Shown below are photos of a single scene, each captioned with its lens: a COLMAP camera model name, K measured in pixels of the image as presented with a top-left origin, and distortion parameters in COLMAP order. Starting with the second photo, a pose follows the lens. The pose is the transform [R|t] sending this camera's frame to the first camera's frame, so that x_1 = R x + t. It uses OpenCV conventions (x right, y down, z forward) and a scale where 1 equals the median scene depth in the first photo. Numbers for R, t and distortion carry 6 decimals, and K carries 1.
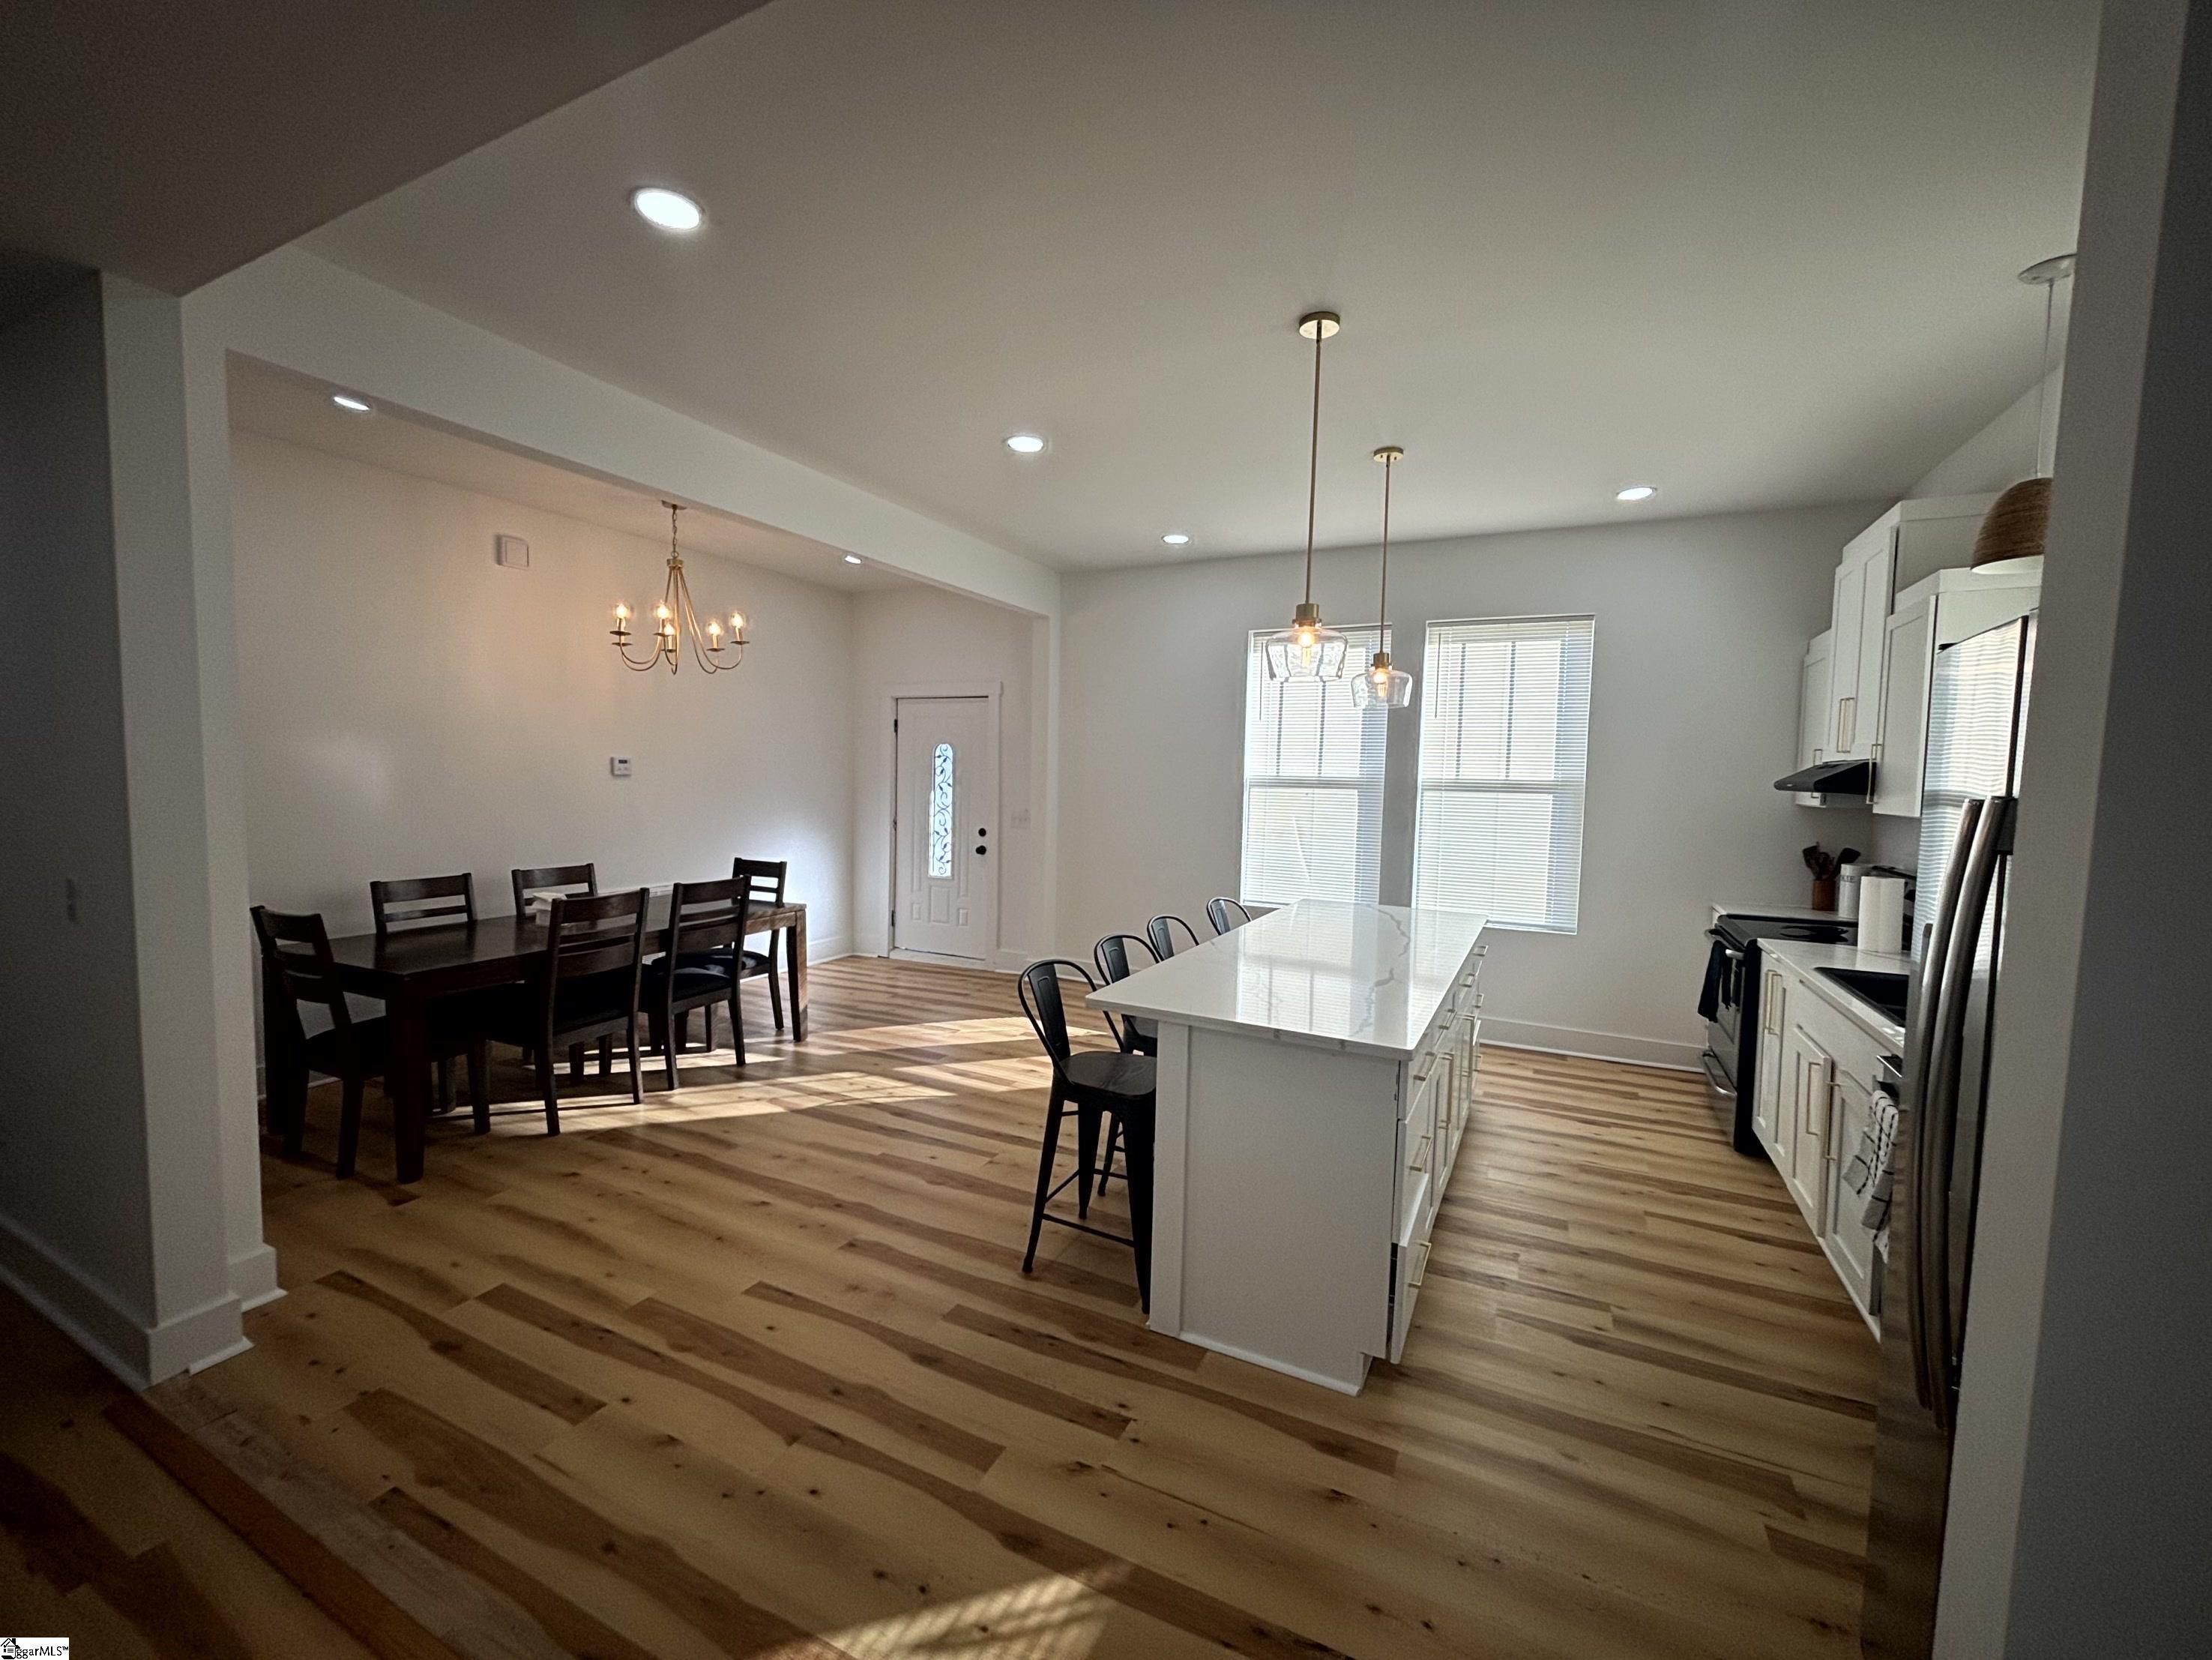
lens RADIAL K [[887.7, 0, 1104.5], [0, 887.7, 825.4], [0, 0, 1]] dist [0.003107, -0.000588]
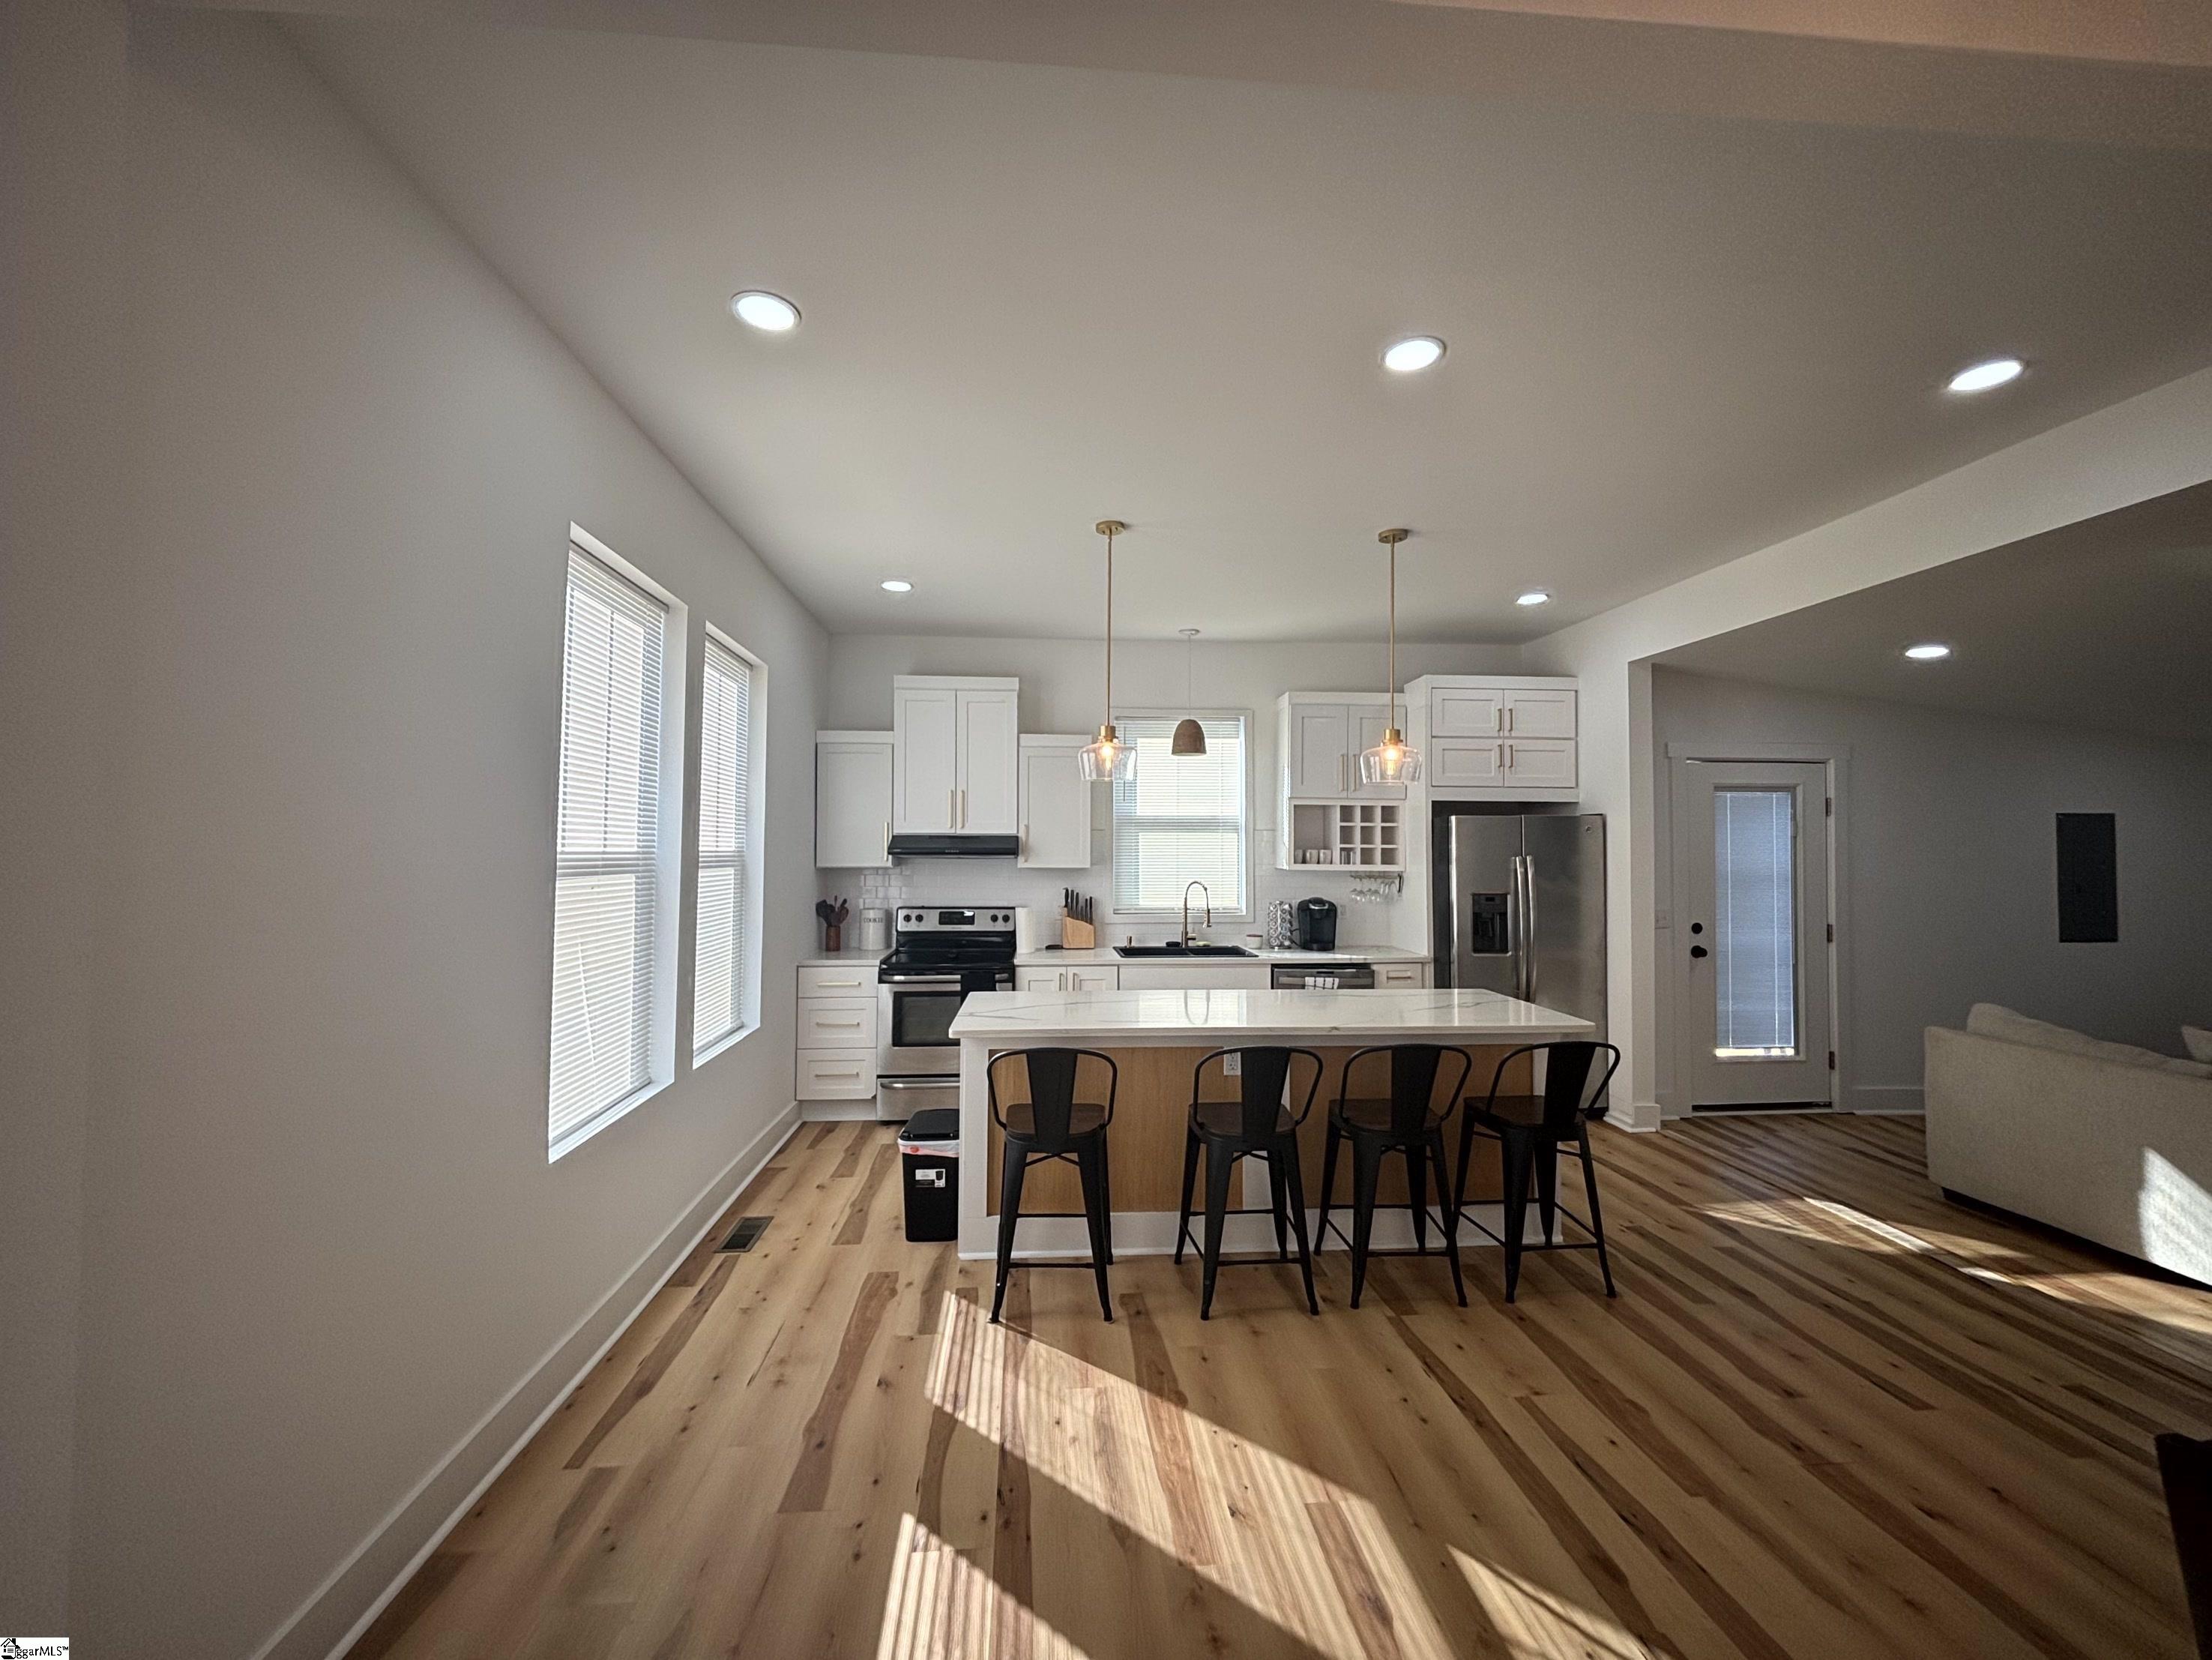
lens RADIAL K [[887.7, 0, 1105.7], [0, 887.7, 827.9], [0, 0, 1]] dist [0.003107, -0.000588]
pose [[-0.509273, -0.006115, 0.860583, -0.556219], [0.049216, 0.998131, 0.036218, -0.124536], [-0.859197, 0.060799, -0.508020, 1.597561]]
